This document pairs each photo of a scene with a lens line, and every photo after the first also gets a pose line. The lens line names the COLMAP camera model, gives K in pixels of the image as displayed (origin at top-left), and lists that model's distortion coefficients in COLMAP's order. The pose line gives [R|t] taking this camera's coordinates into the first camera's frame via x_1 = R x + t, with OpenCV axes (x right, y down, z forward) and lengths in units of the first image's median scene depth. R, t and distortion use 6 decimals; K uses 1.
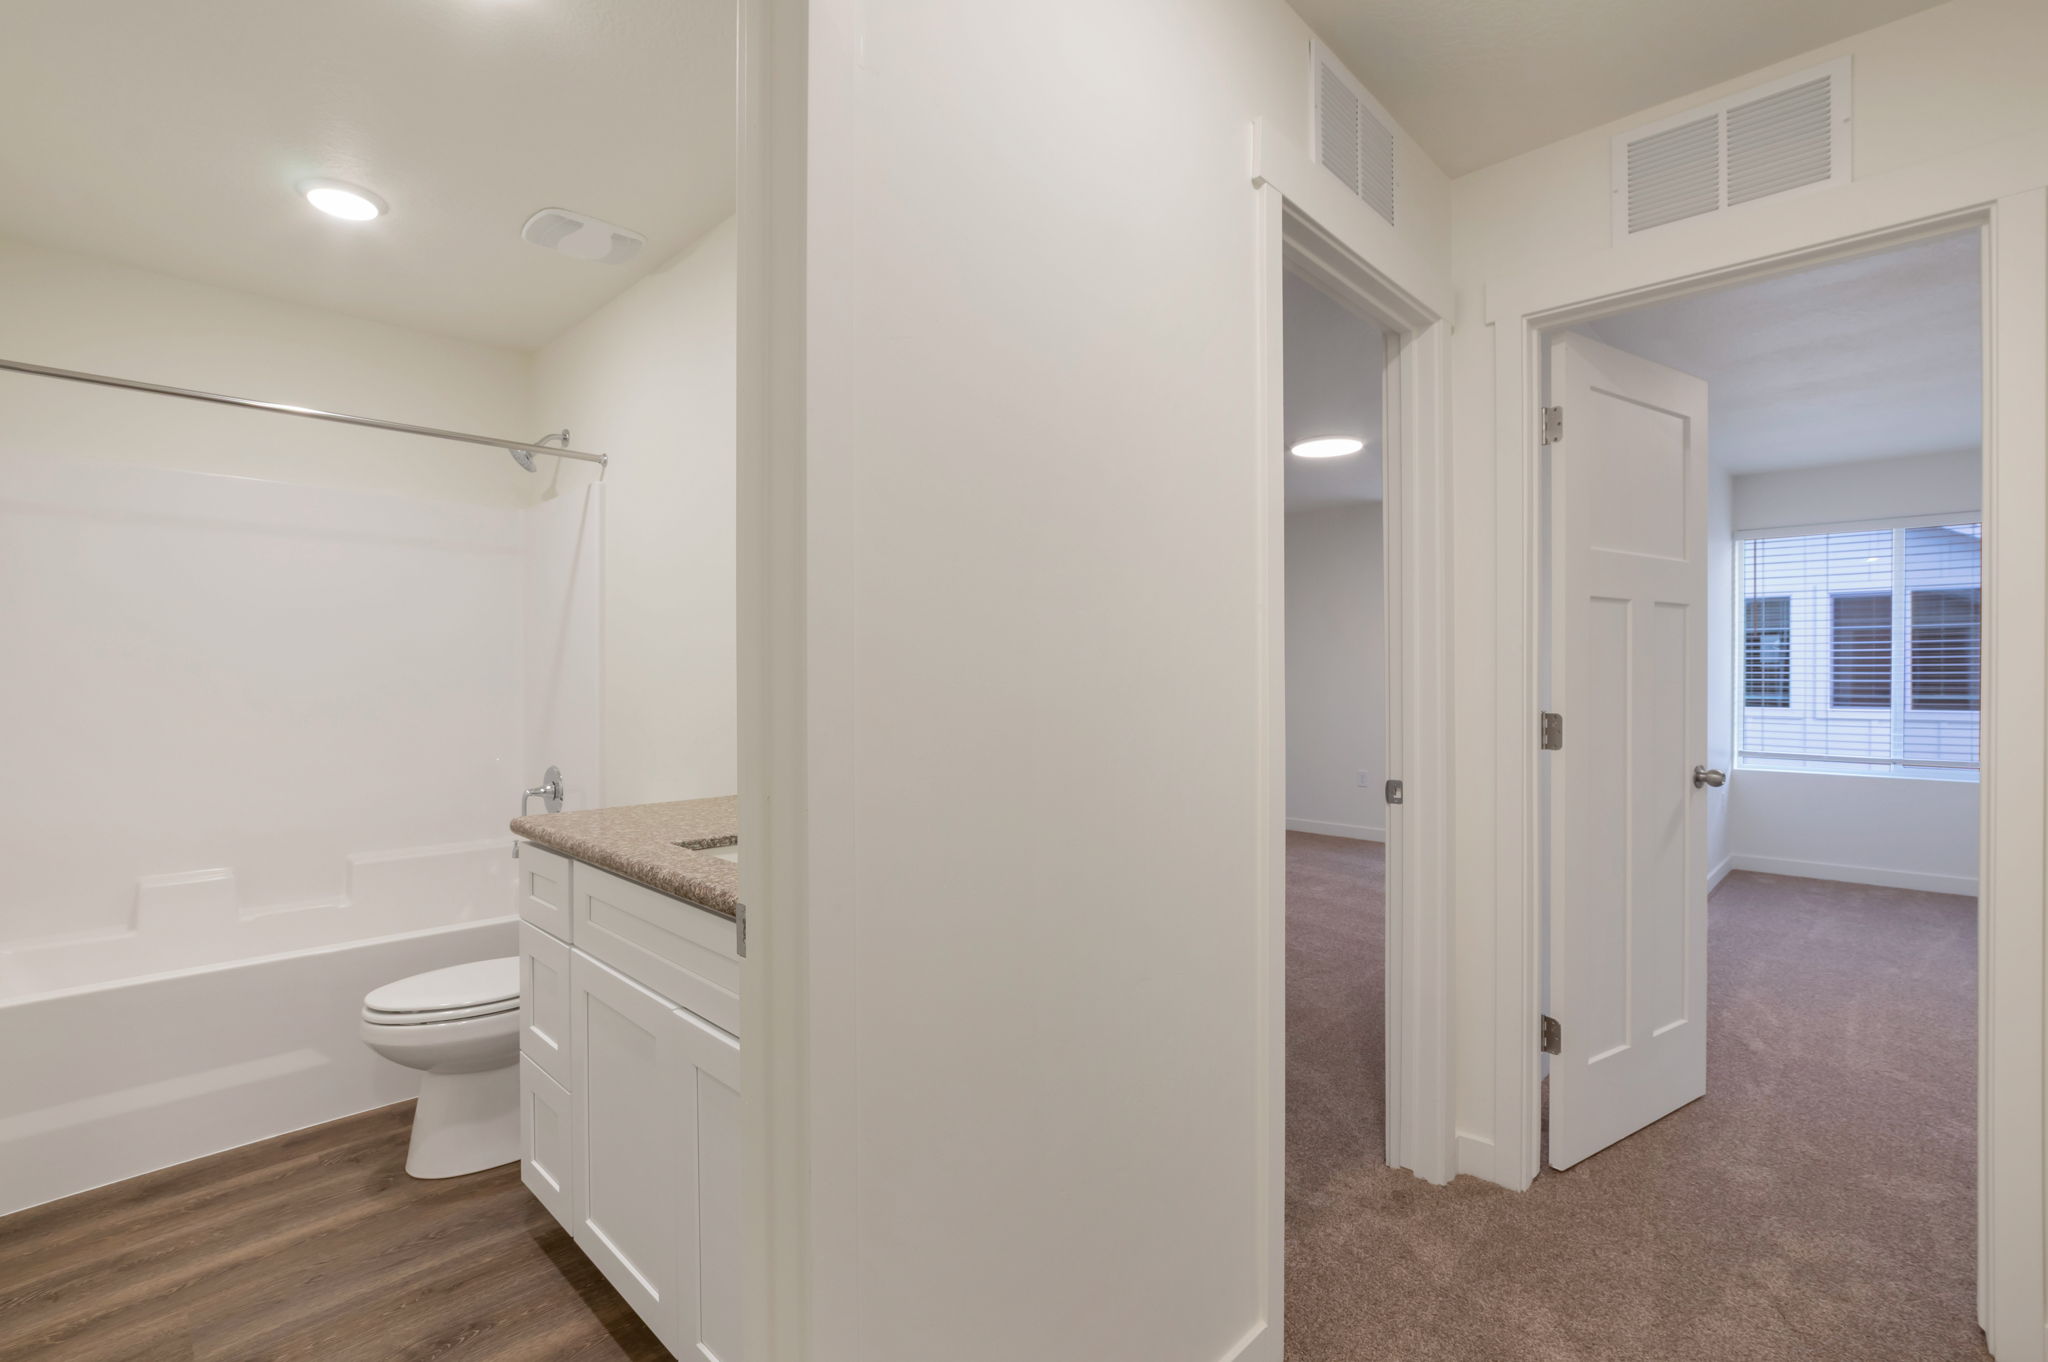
lens RADIAL K [[927.7, 0, 1017.0], [0, 927.7, 691.2], [0, 0, 1]] dist [-0.018930, 0.001820]
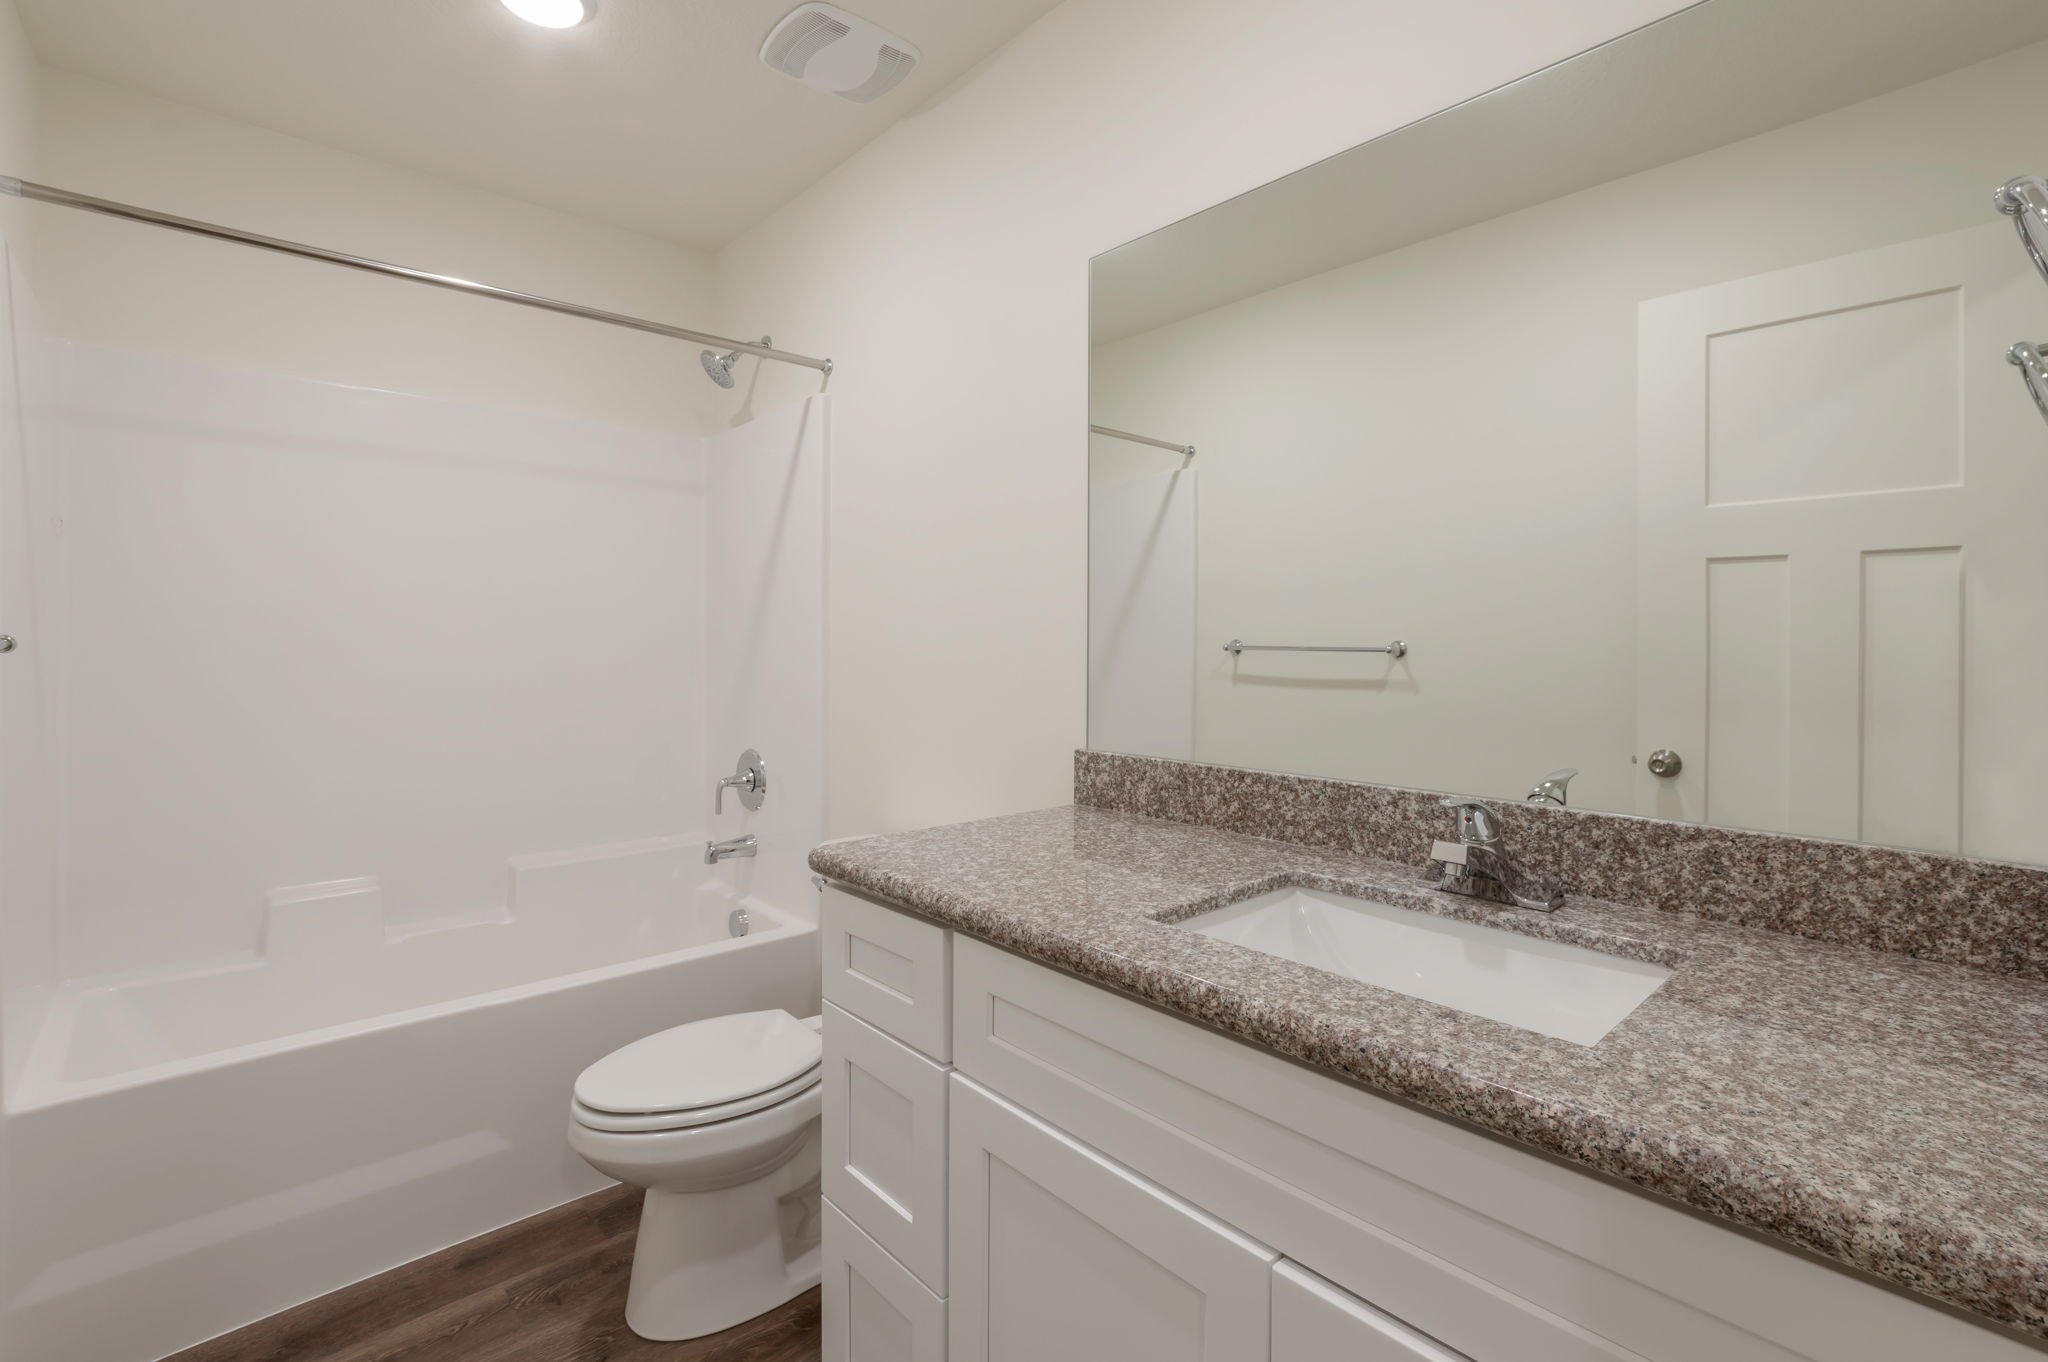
lens RADIAL K [[916.5, 0, 1025.5], [0, 916.5, 650.0], [0, 0, 1]] dist [-0.022045, 0.000117]
pose [[0.998346, -0.000166, -0.057494, -0.293061], [-0.000195, 0.999980, -0.006282, -0.001796], [0.057494, 0.006283, 0.998326, 0.286515]]
